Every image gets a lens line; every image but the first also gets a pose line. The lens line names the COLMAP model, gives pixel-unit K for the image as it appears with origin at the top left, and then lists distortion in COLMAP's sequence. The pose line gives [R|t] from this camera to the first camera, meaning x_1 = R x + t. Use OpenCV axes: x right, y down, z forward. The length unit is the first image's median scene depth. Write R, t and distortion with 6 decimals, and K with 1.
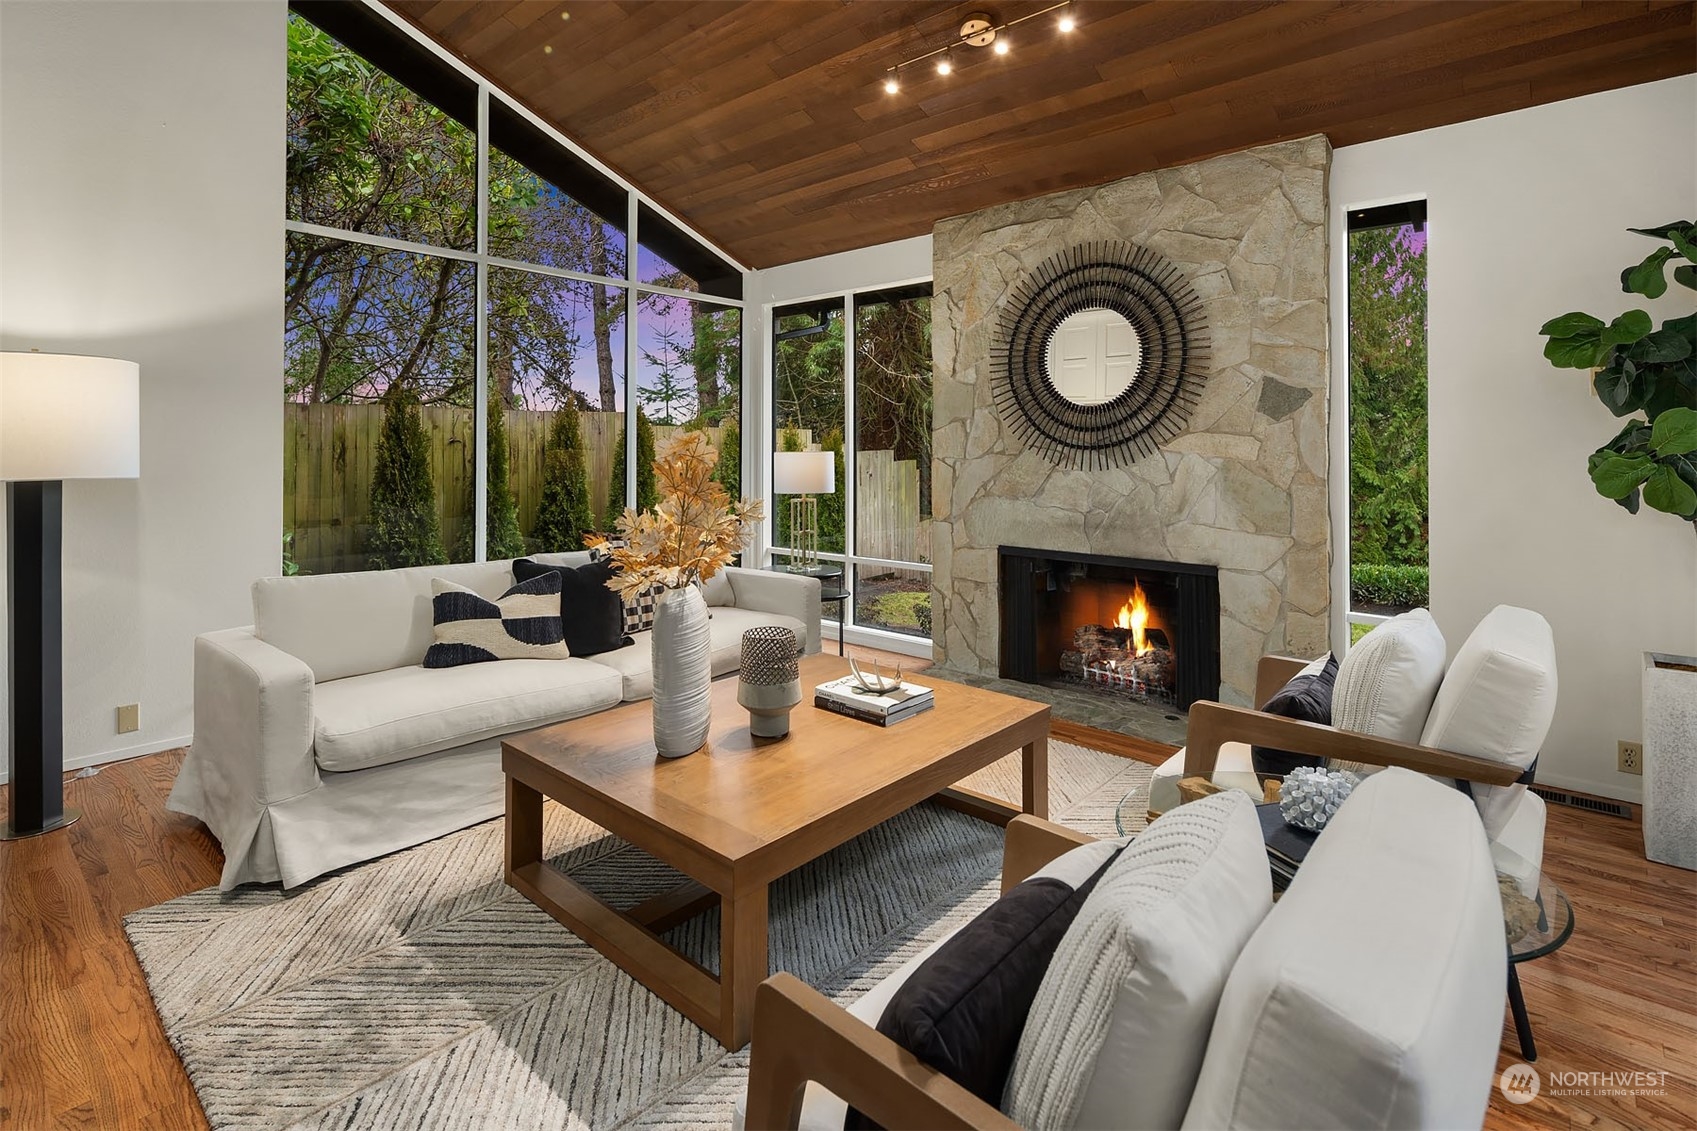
lens RADIAL K [[815.2, 0, 847.9], [0, 815.2, 440.3], [0, 0, 1]] dist [0.002873, -0.000030]
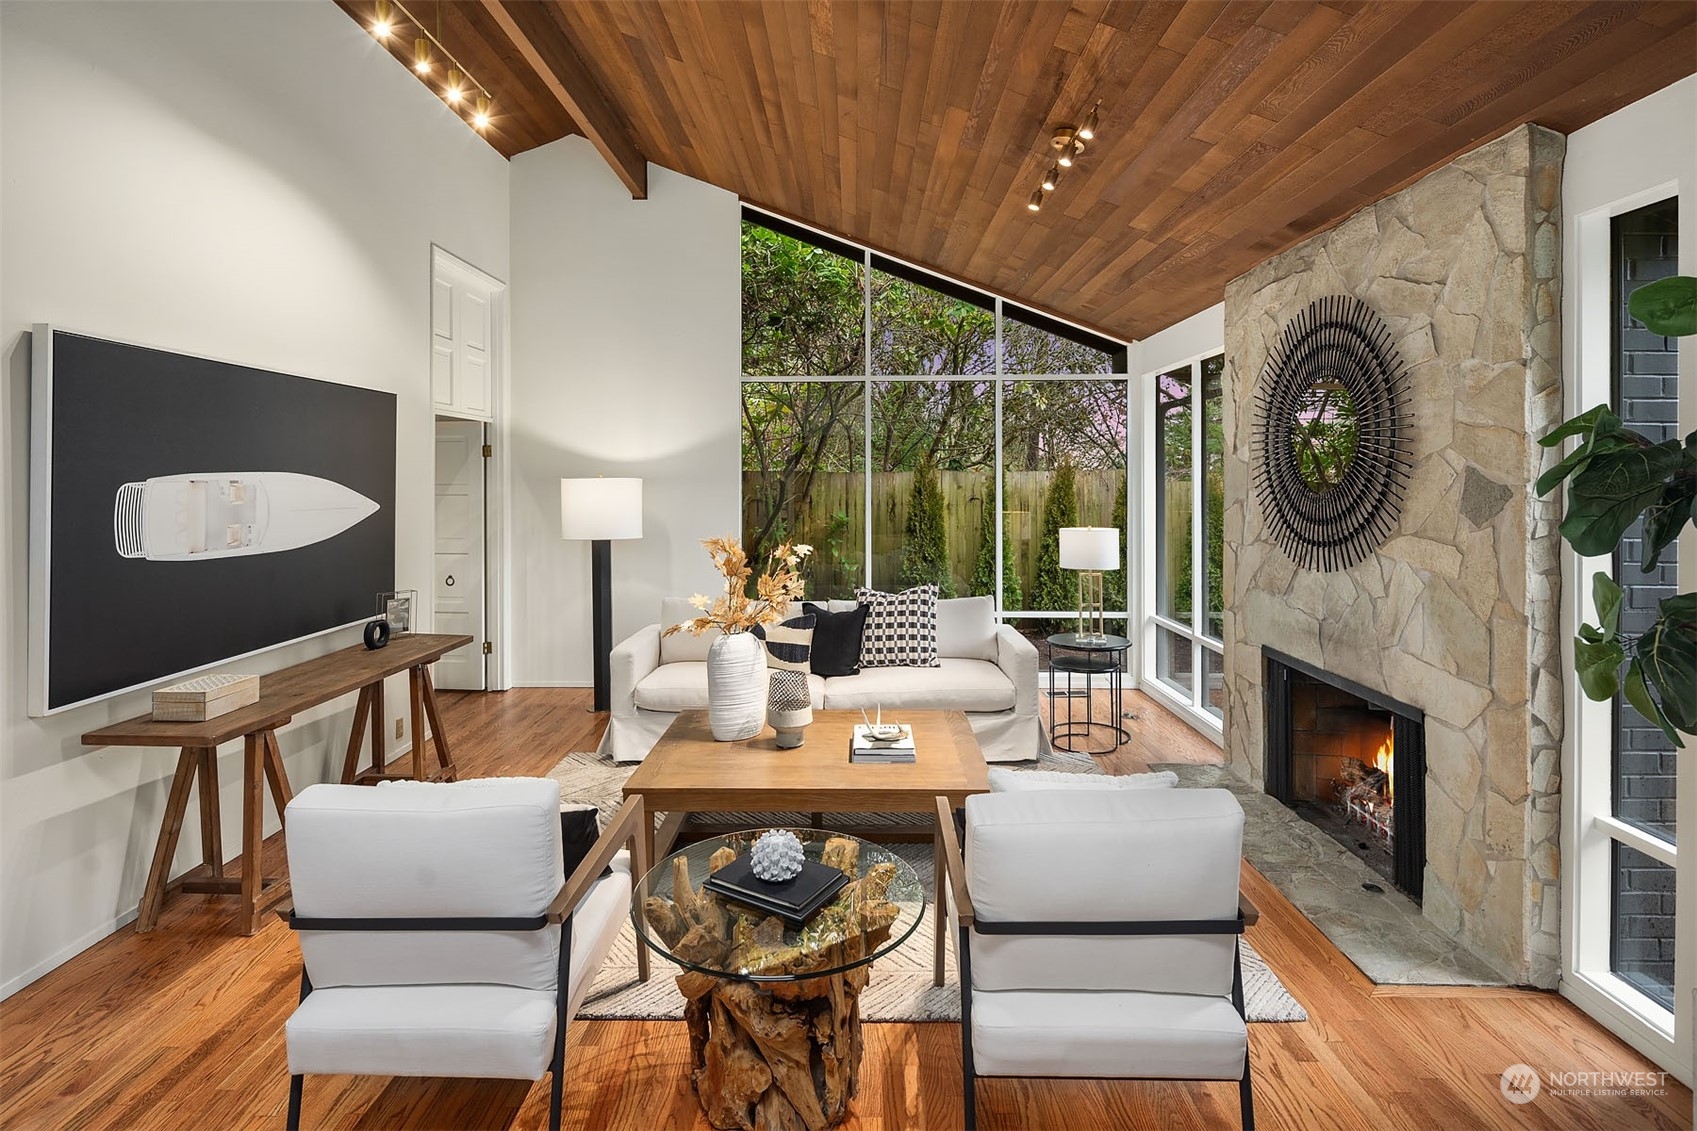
lens RADIAL K [[822.0, 0, 846.6], [0, 822.0, 481.8], [0, 0, 1]] dist [-0.000891, -0.000515]
pose [[0.654886, -0.001284, -0.755726, 0.646442], [0.010973, 0.999909, 0.007809, -0.069933], [0.755648, -0.013407, 0.654841, 0.079651]]
